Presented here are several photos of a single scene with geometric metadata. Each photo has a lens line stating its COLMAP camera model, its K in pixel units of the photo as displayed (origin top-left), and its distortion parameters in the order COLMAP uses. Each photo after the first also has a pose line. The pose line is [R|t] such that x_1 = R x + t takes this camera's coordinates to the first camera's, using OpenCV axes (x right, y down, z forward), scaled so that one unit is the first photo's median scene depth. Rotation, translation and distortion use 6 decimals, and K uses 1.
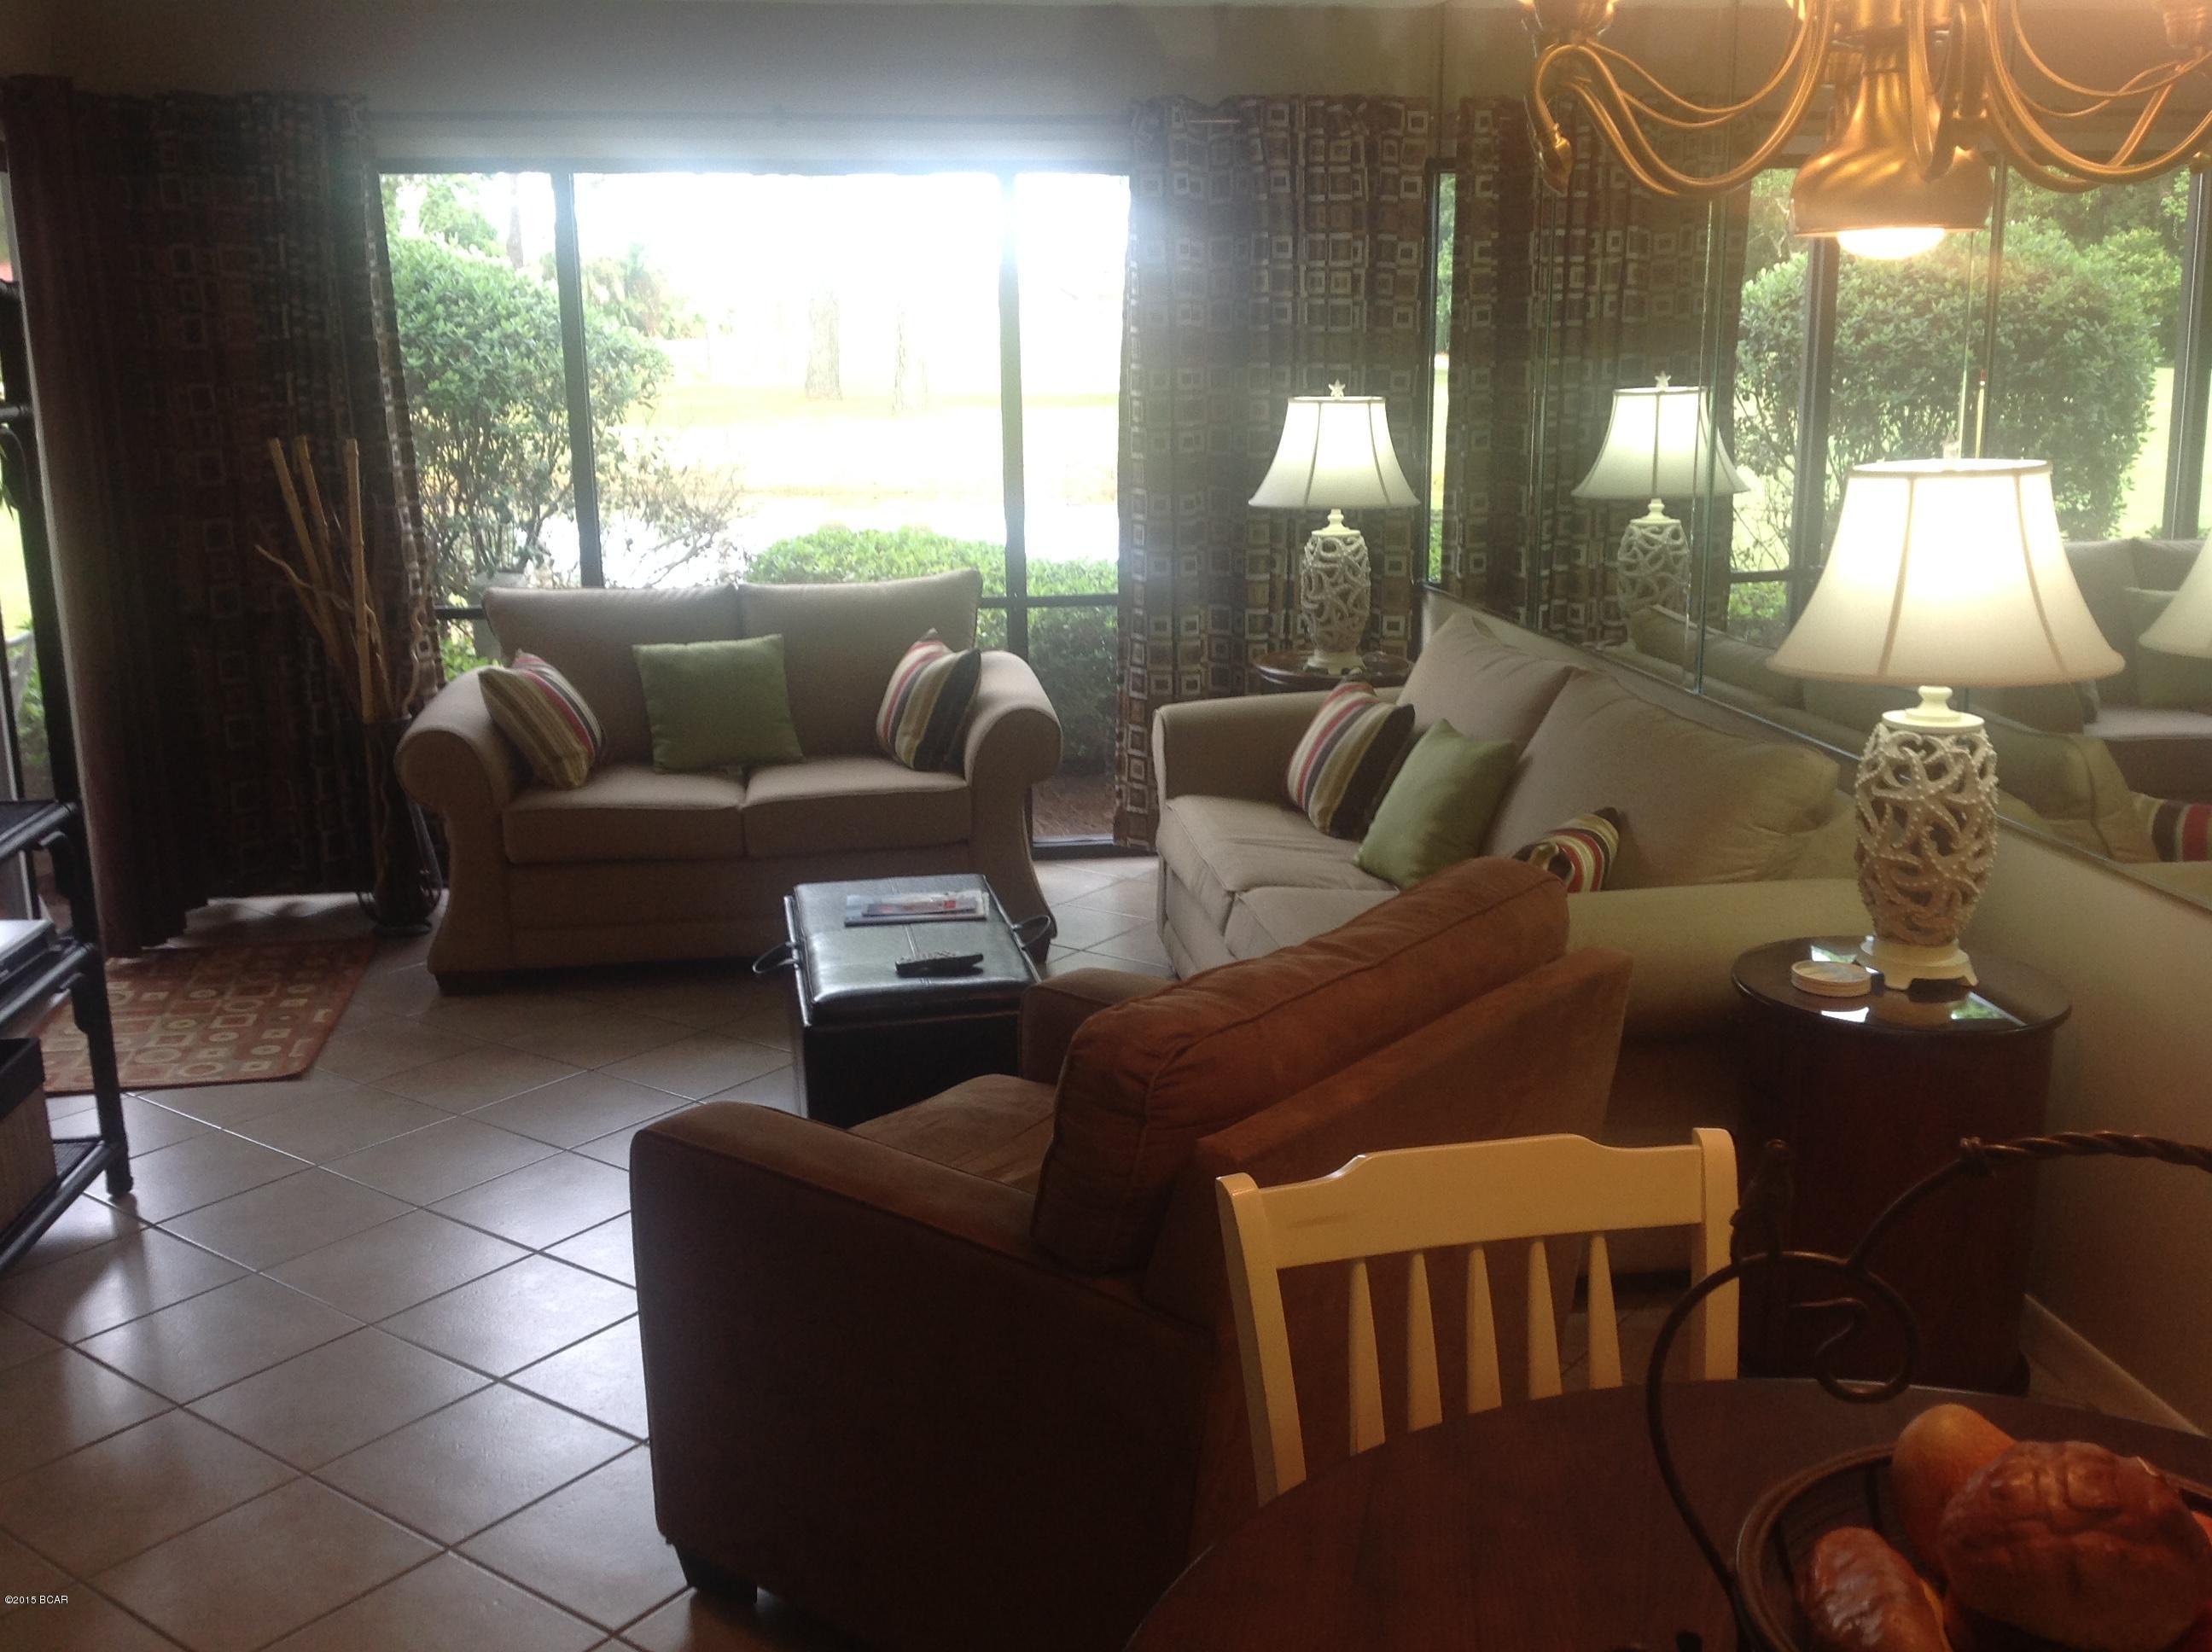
lens RADIAL K [[2202.0, 0, 1106.0], [0, 2202.0, 826.0], [0, 0, 1]] dist [0.245637, -0.743211]
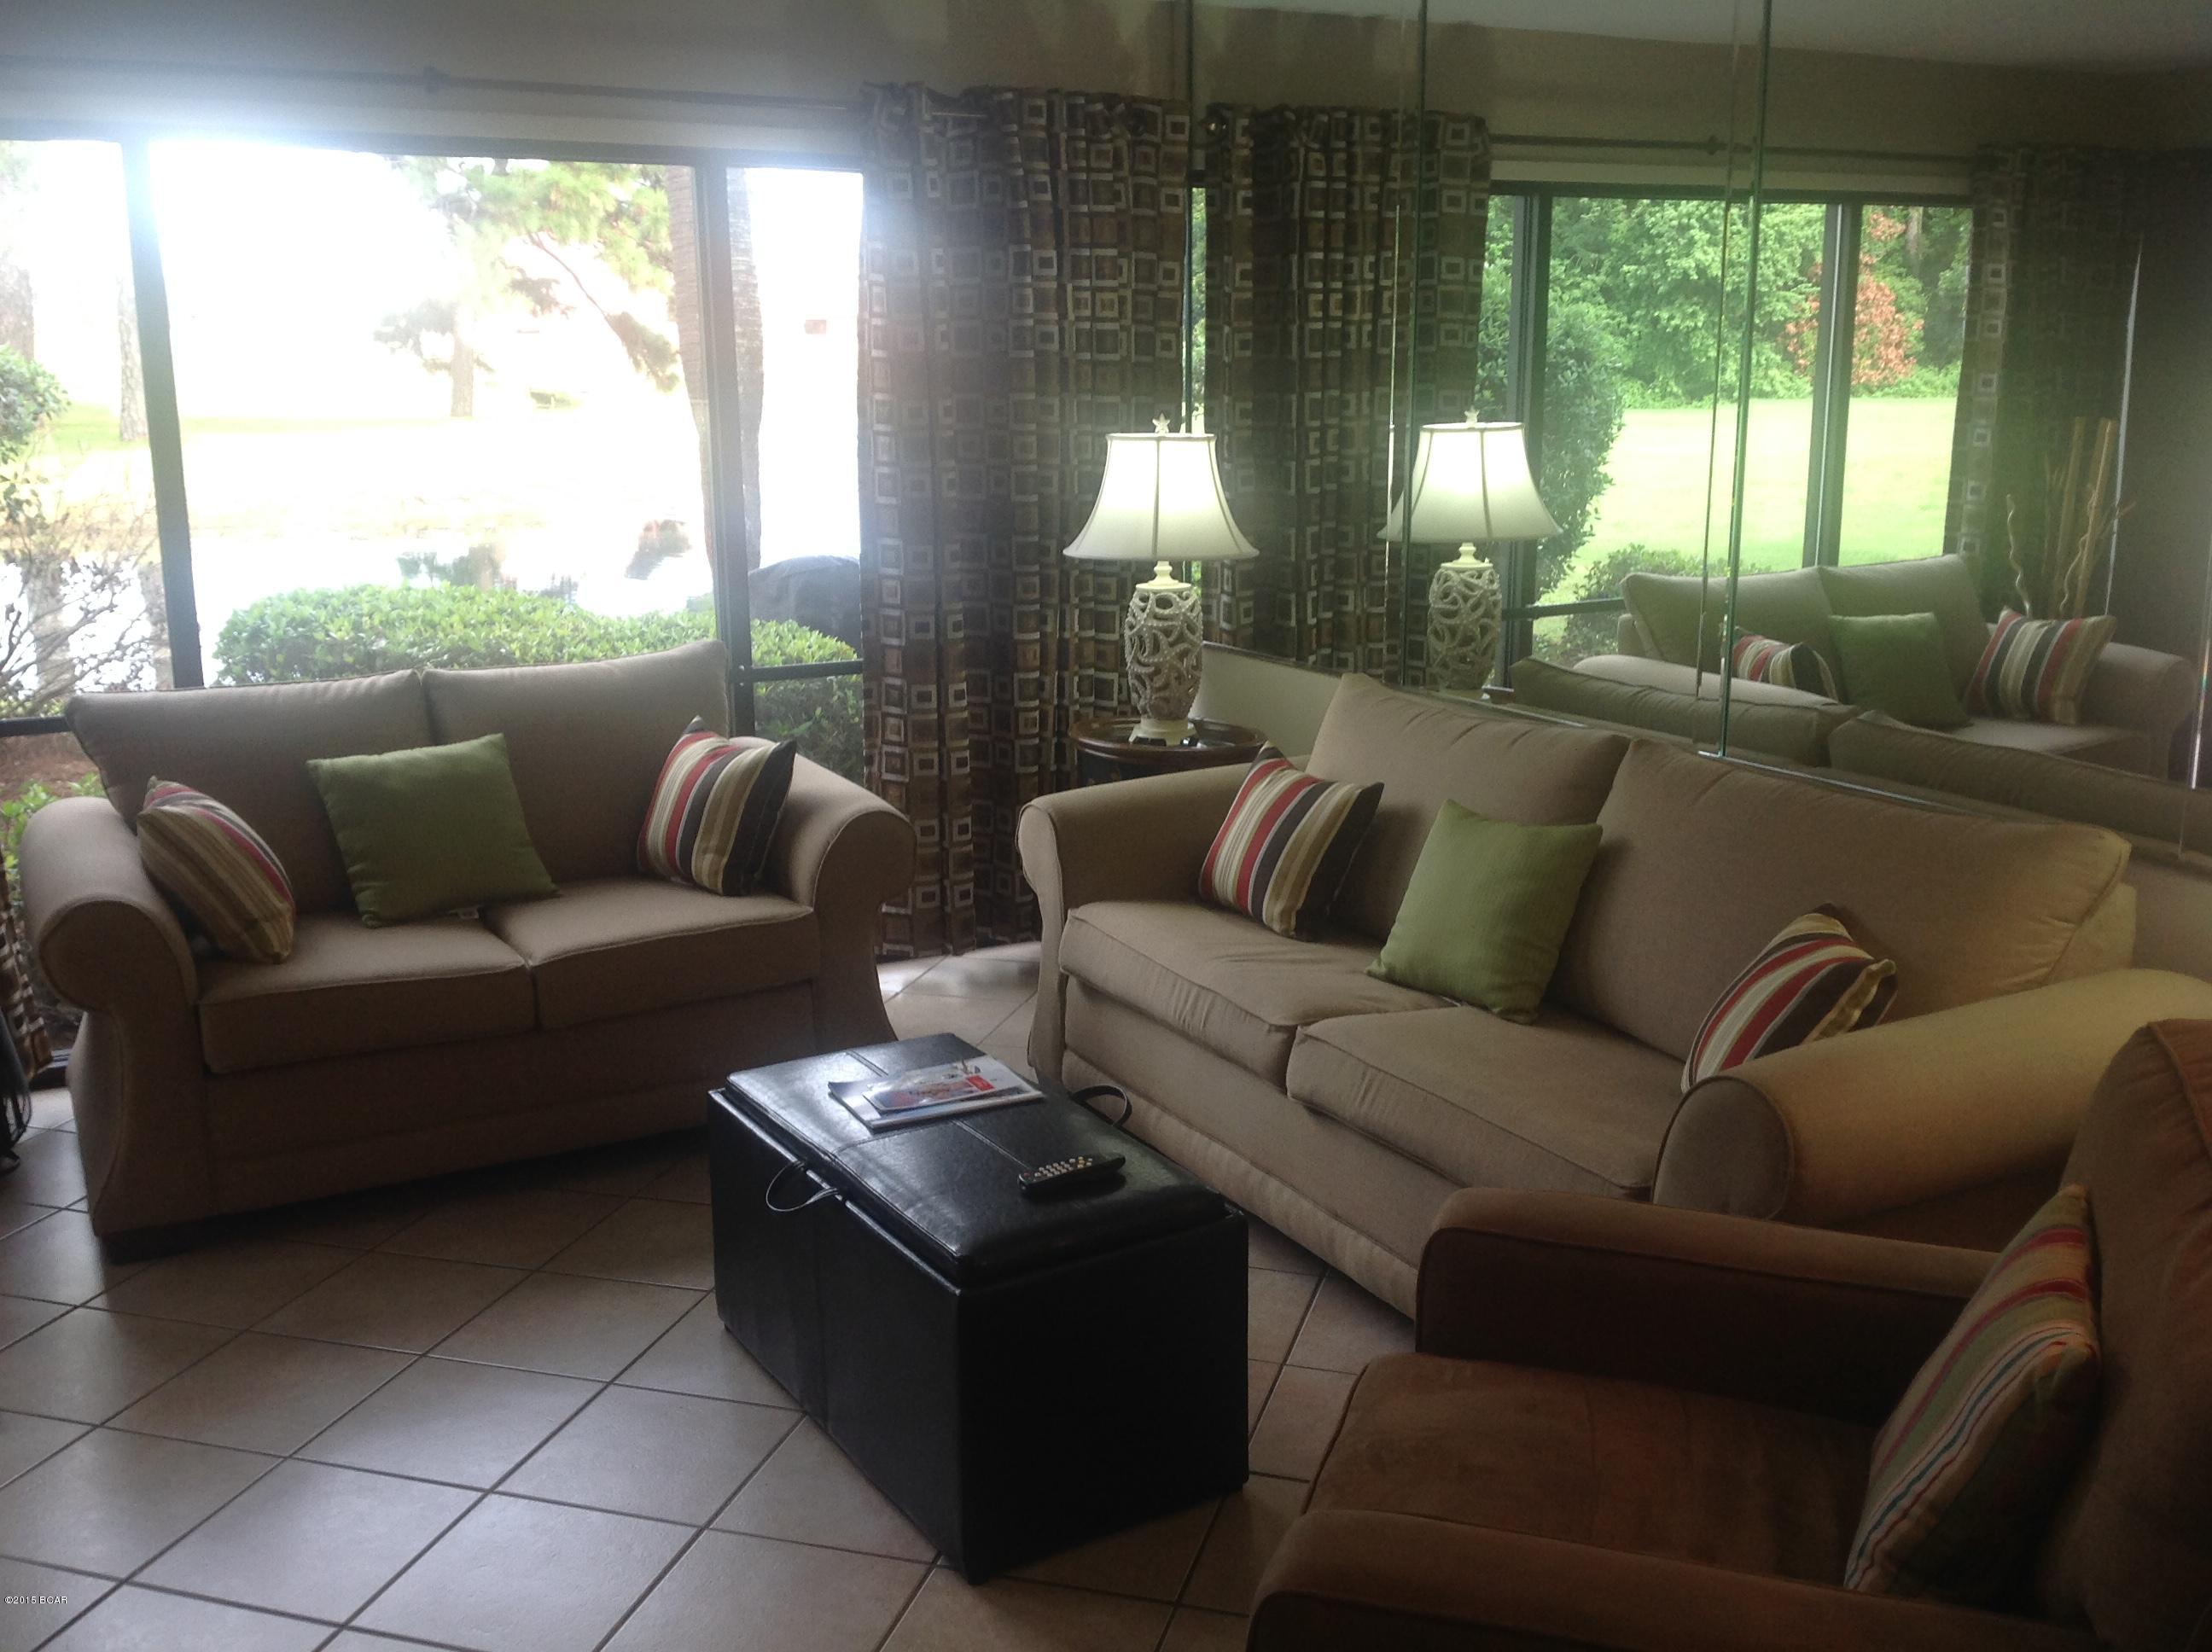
lens RADIAL K [[2185.3, 0, 1215.7], [0, 2185.3, 830.3], [0, 0, 1]] dist [0.196290, -0.376231]
pose [[0.932214, -0.070326, 0.355009, -0.183095], [0.073395, 0.997291, 0.004834, -0.035806], [-0.354388, 0.021549, 0.934850, 0.167715]]
